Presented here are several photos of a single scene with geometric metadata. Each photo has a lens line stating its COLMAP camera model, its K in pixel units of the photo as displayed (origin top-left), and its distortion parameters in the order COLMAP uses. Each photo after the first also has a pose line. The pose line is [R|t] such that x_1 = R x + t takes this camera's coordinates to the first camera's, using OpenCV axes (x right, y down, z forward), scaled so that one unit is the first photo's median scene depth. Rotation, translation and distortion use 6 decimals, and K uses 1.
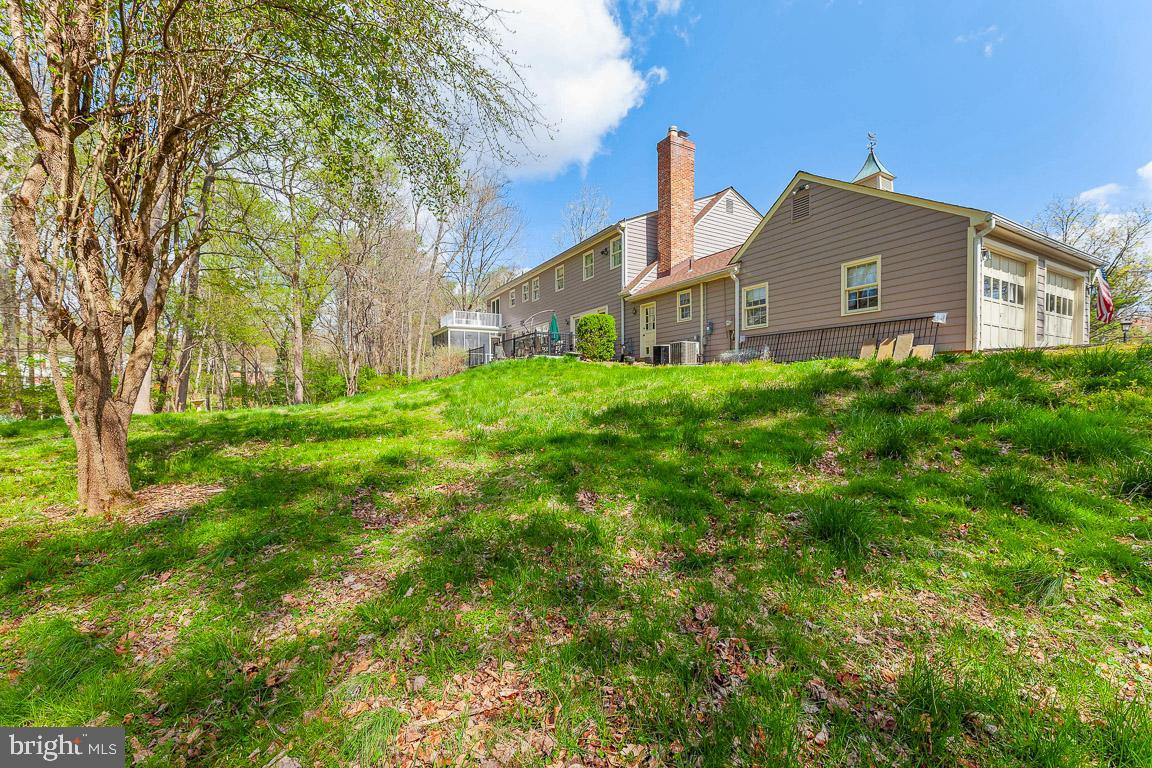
lens RADIAL K [[470.8, 0, 575.9], [0, 470.8, 390.6], [0, 0, 1]] dist [0.016347, 0.000038]
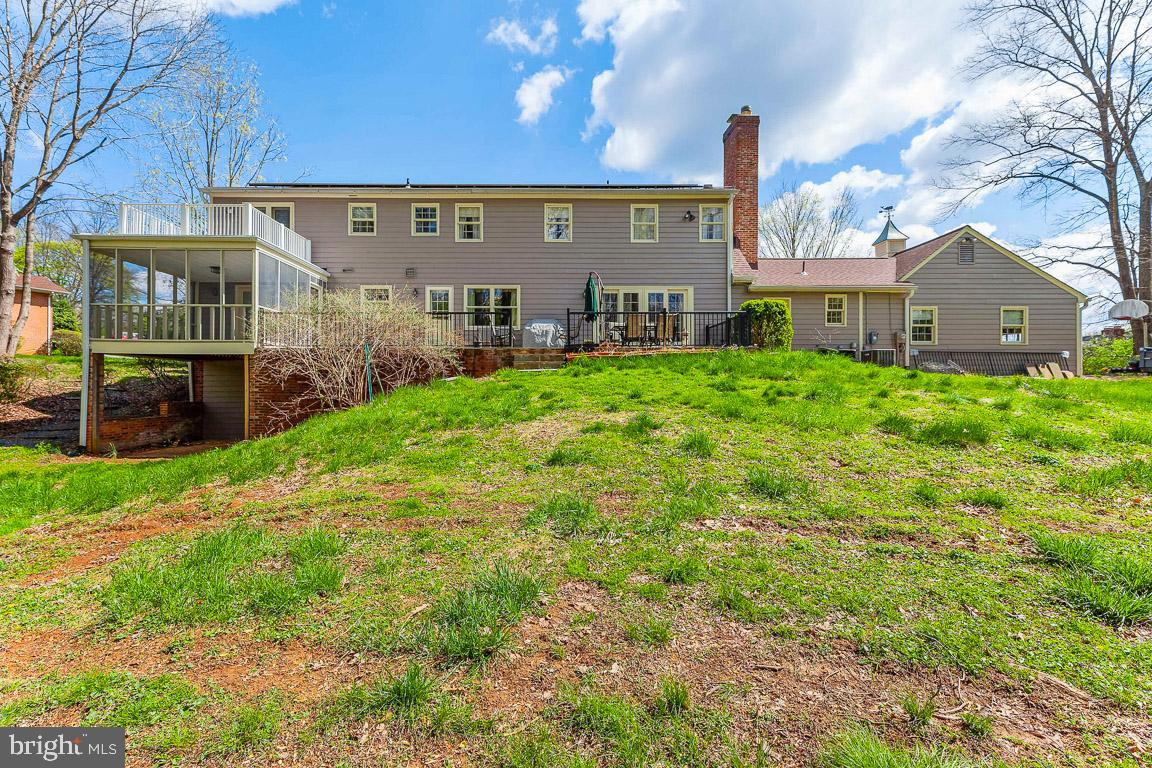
lens RADIAL K [[470.8, 0, 592.2], [0, 470.8, 414.6], [0, 0, 1]] dist [0.016347, 0.000038]
pose [[0.476248, 0.004078, 0.879302, -1.017543], [-0.002602, 0.999991, -0.003228, 0.044699], [-0.879307, -0.000751, 0.476254, 1.156149]]
